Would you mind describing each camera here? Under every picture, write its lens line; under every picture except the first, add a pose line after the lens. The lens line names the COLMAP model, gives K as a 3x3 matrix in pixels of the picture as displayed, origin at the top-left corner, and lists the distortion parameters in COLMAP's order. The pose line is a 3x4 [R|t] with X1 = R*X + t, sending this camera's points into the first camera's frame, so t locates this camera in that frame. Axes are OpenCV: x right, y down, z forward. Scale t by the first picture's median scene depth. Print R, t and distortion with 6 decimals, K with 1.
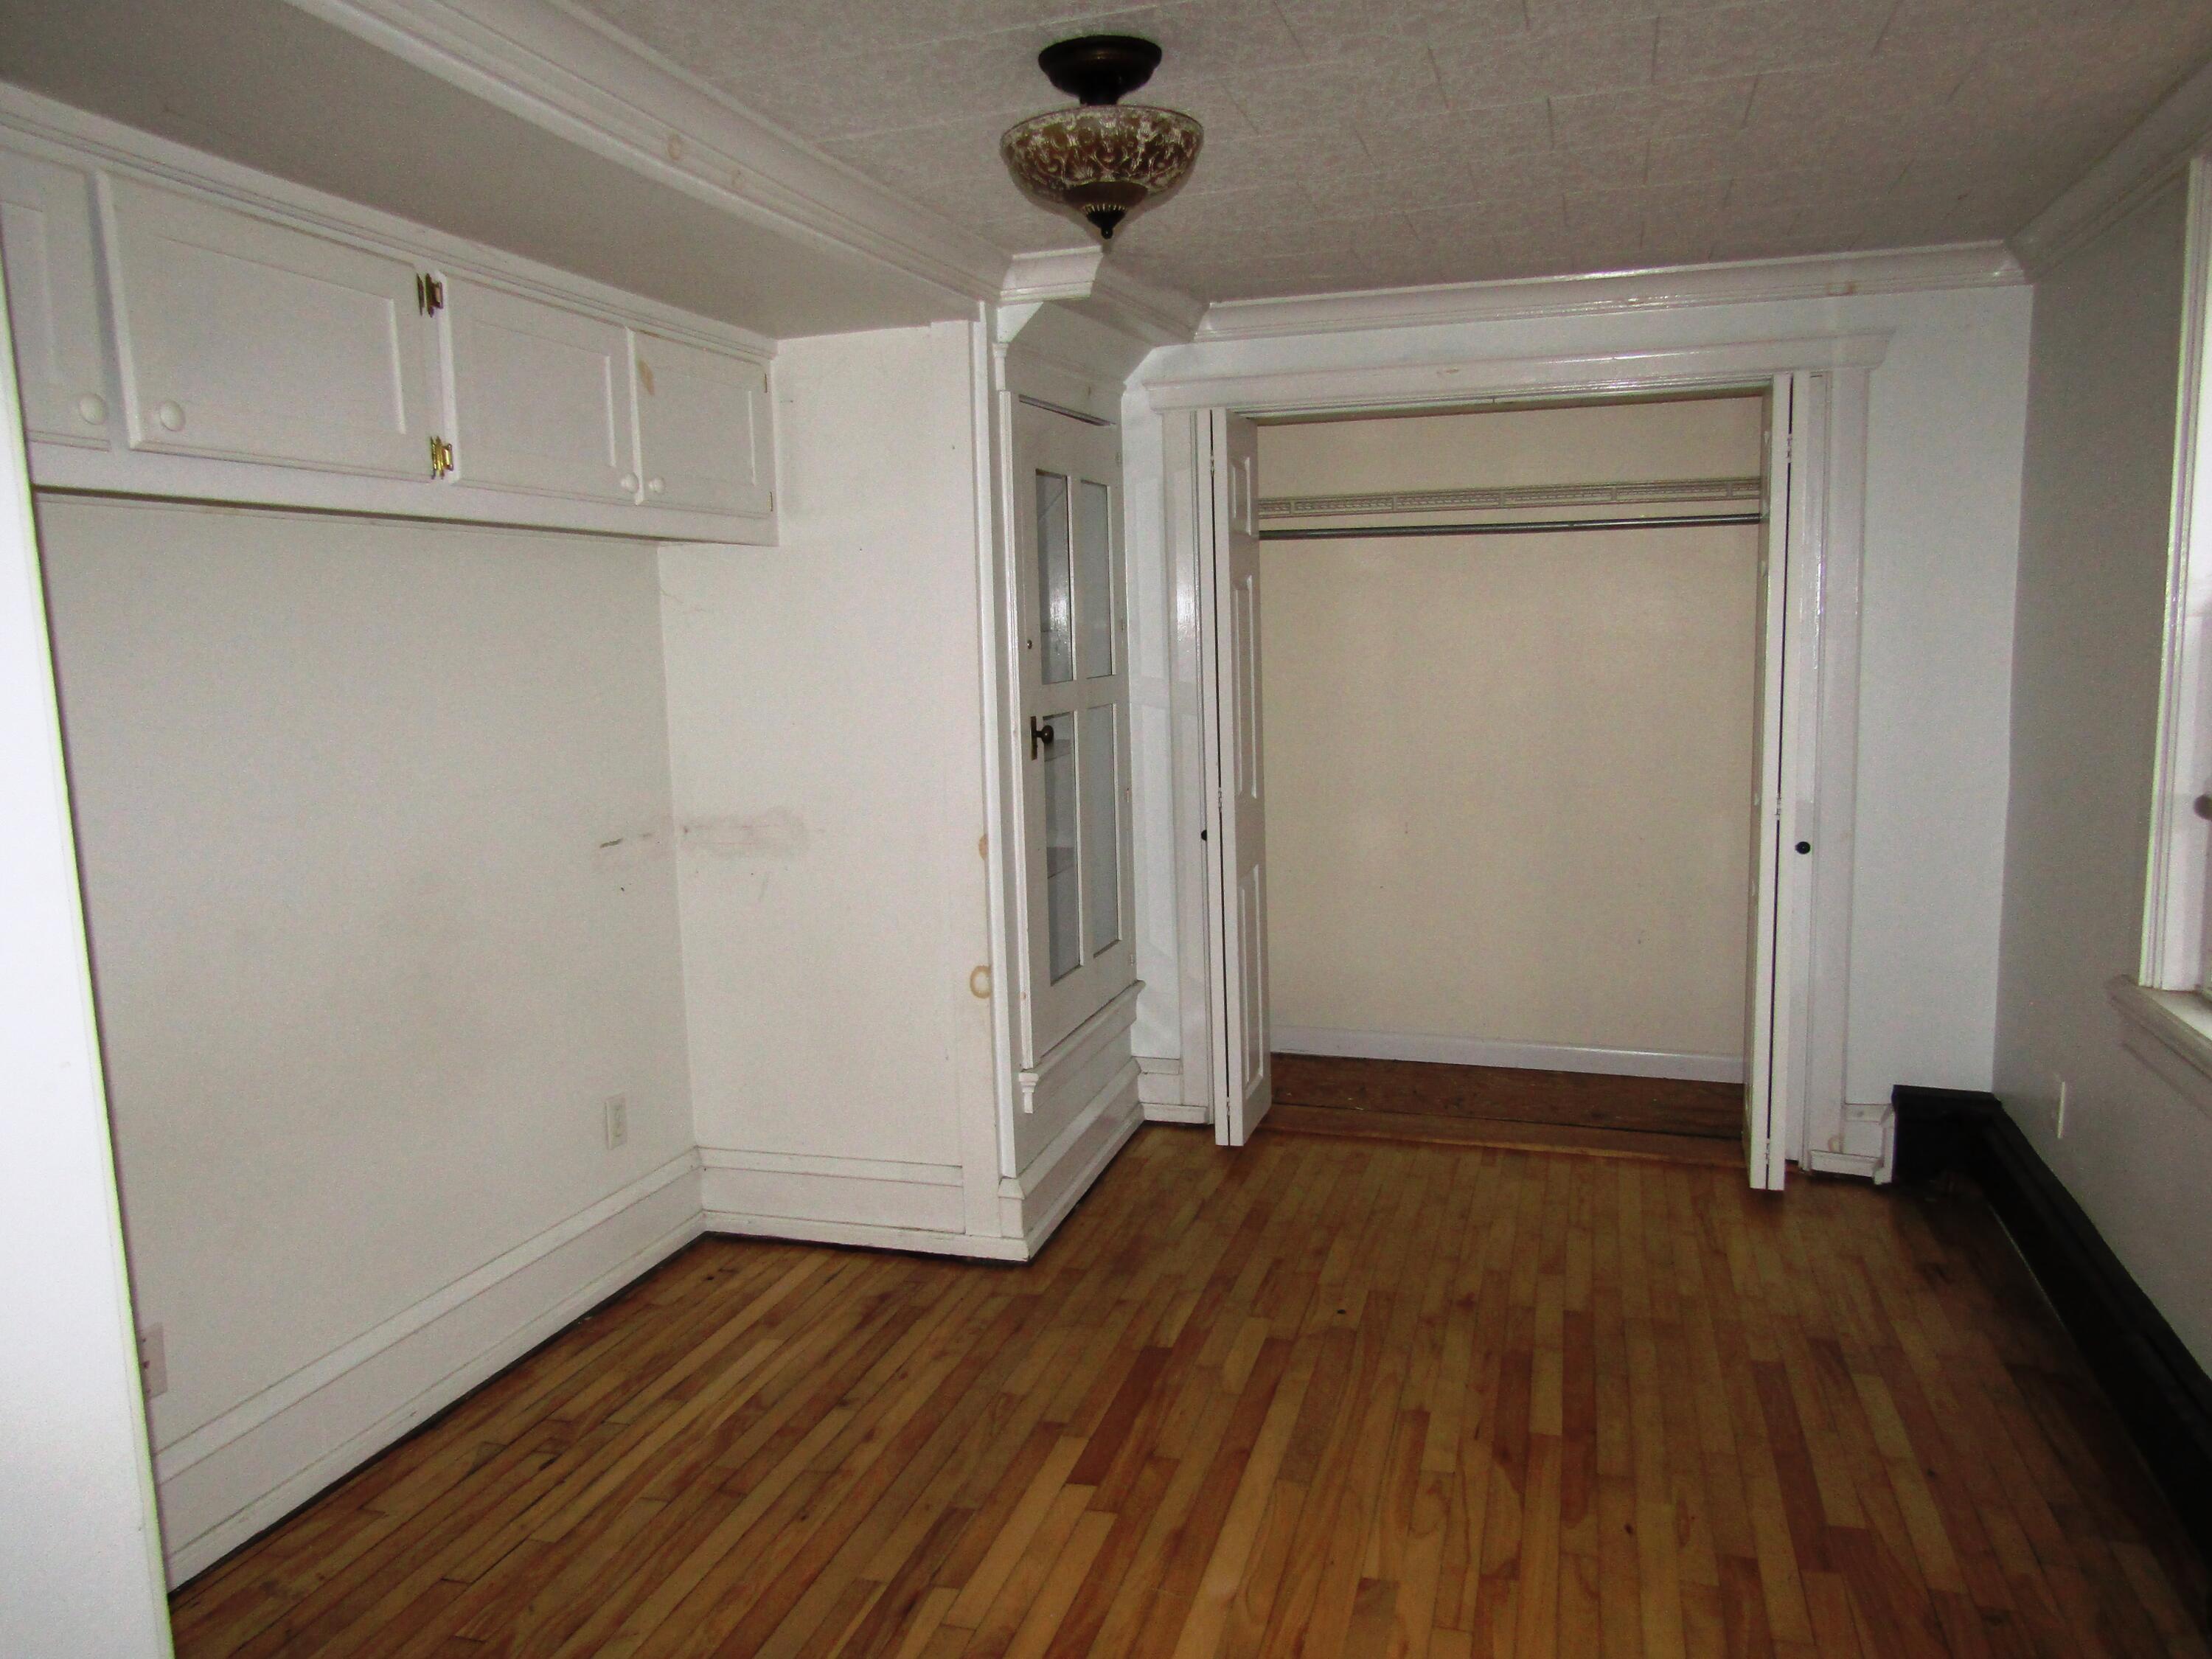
lens RADIAL K [[1582.0, 0, 1107.1], [0, 1582.0, 831.2], [0, 0, 1]] dist [-0.004674, -0.001896]
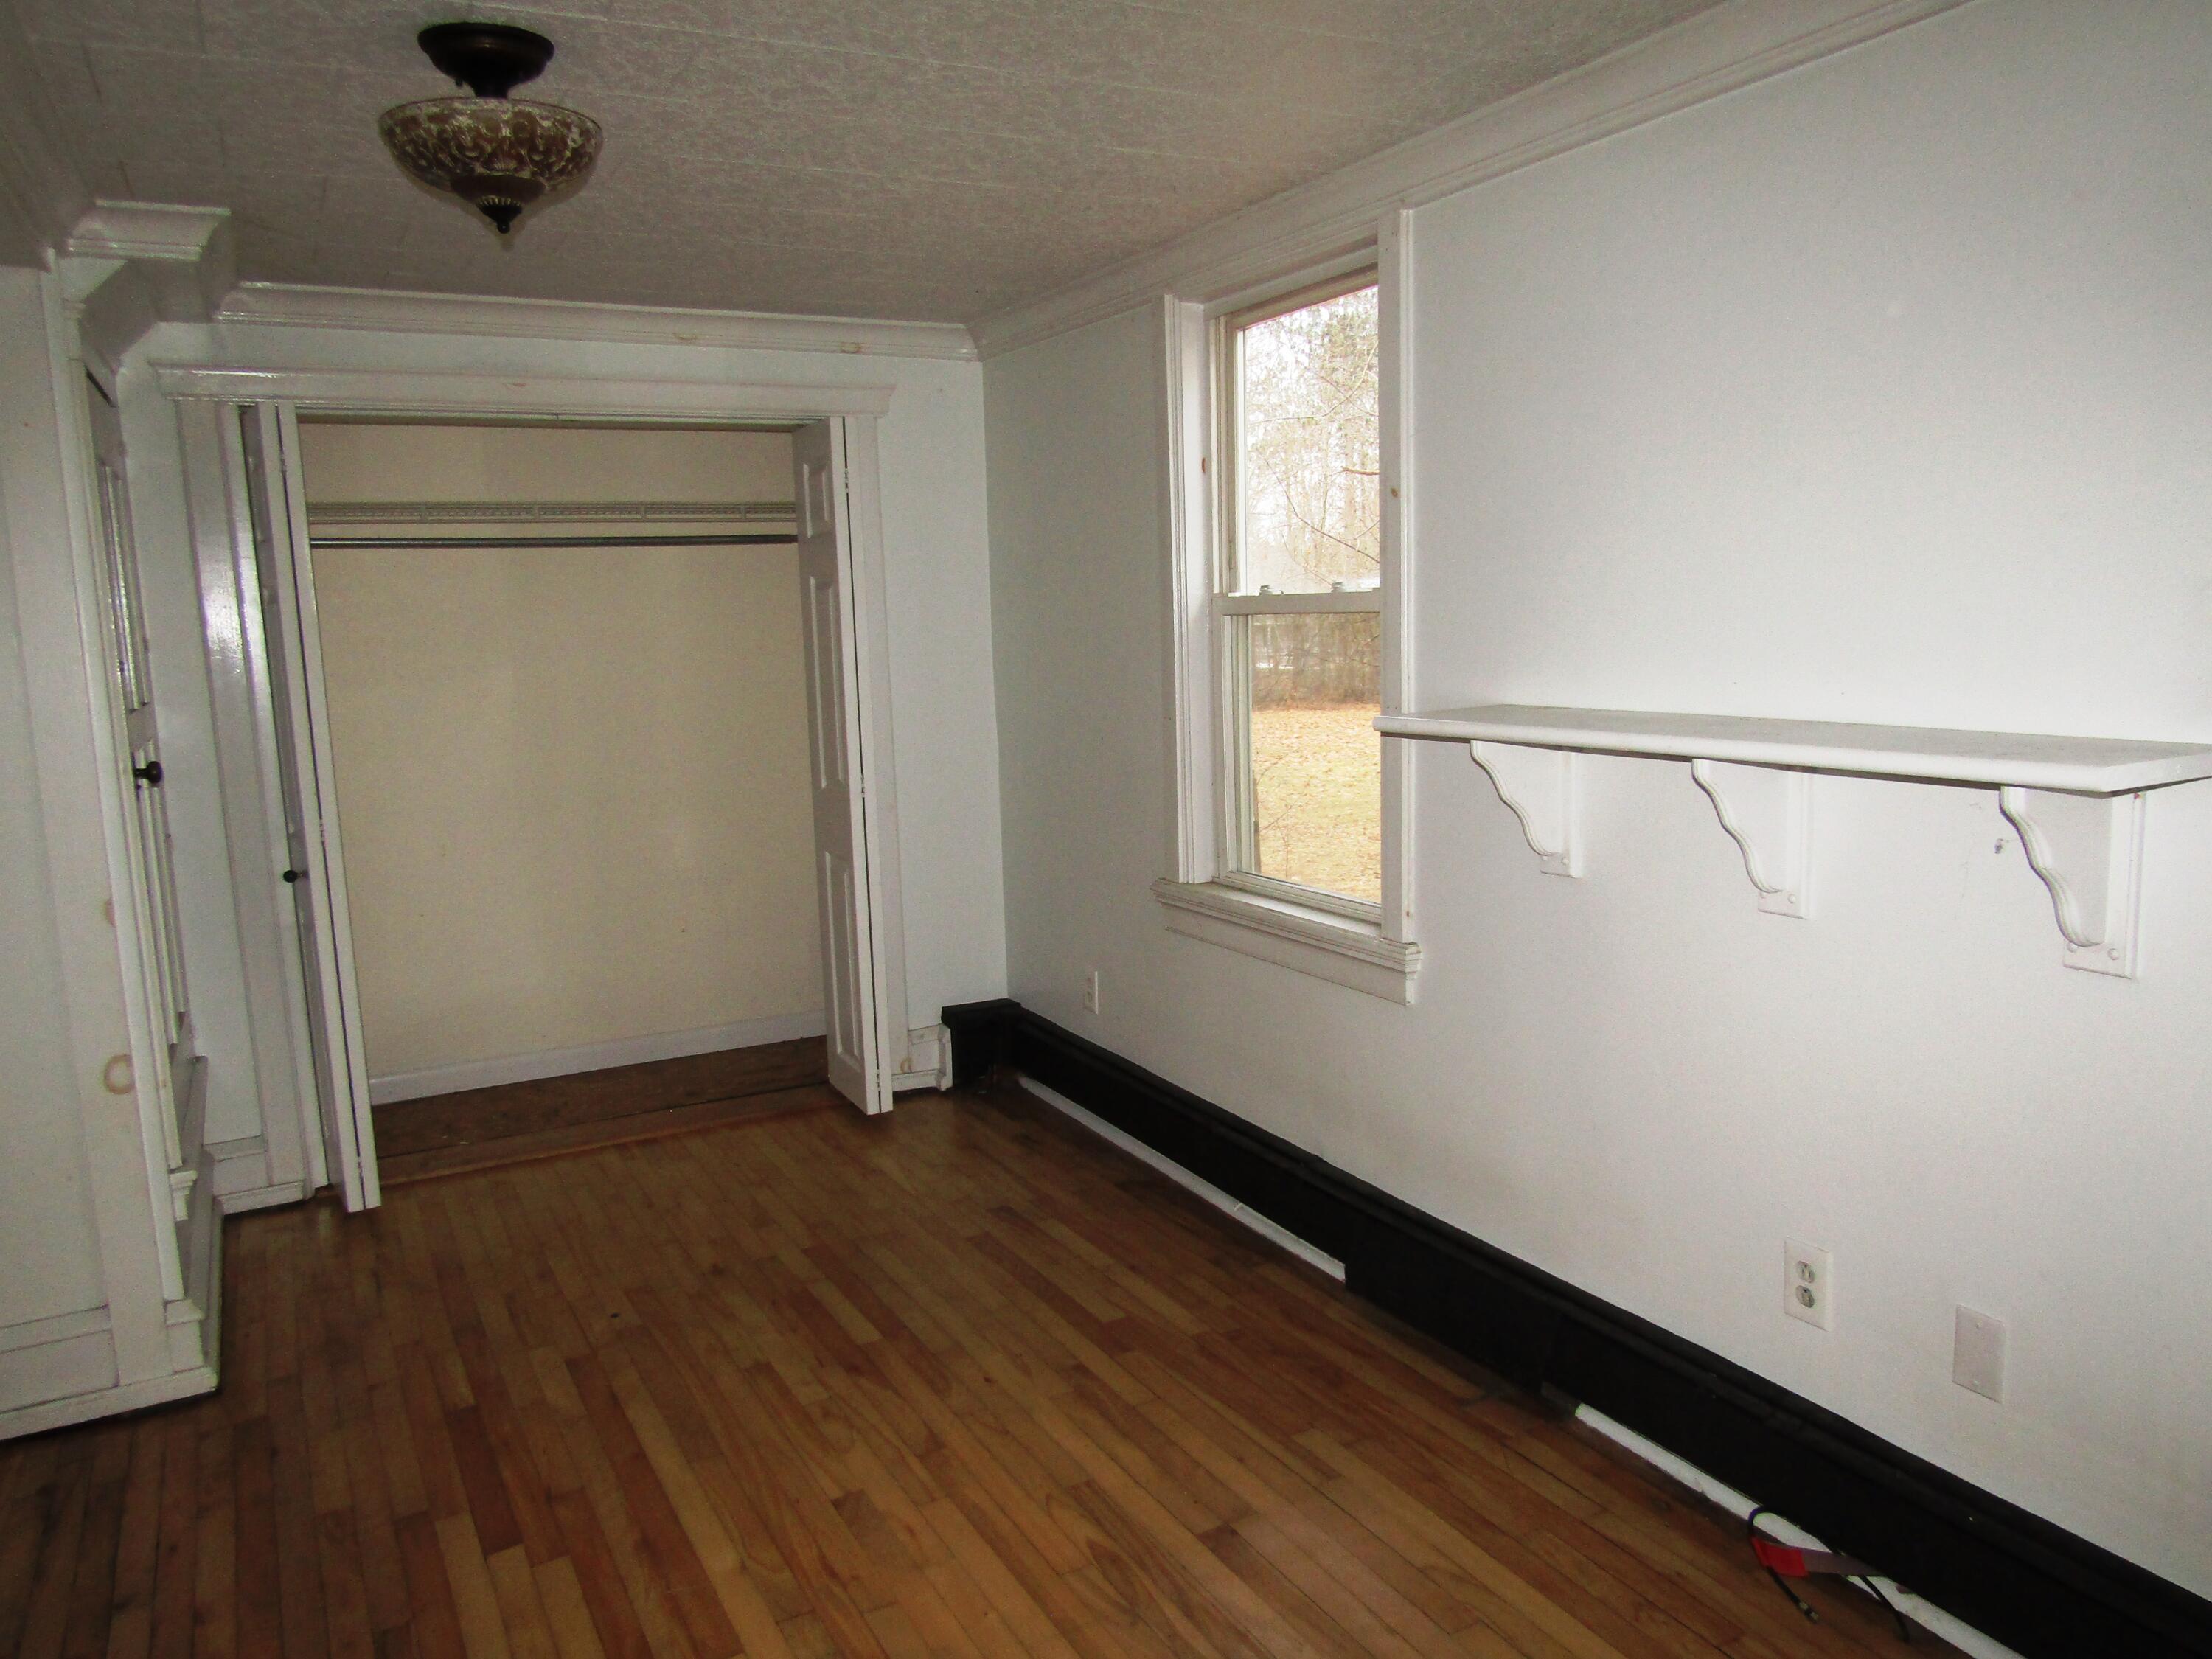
lens RADIAL K [[1582.0, 0, 1112.5], [0, 1582.0, 829.5], [0, 0, 1]] dist [-0.004674, -0.001896]
pose [[0.698108, -0.101616, 0.708745, -0.324941], [0.111604, 0.993222, 0.032474, -0.000677], [-0.707241, 0.056428, 0.704717, 0.051394]]
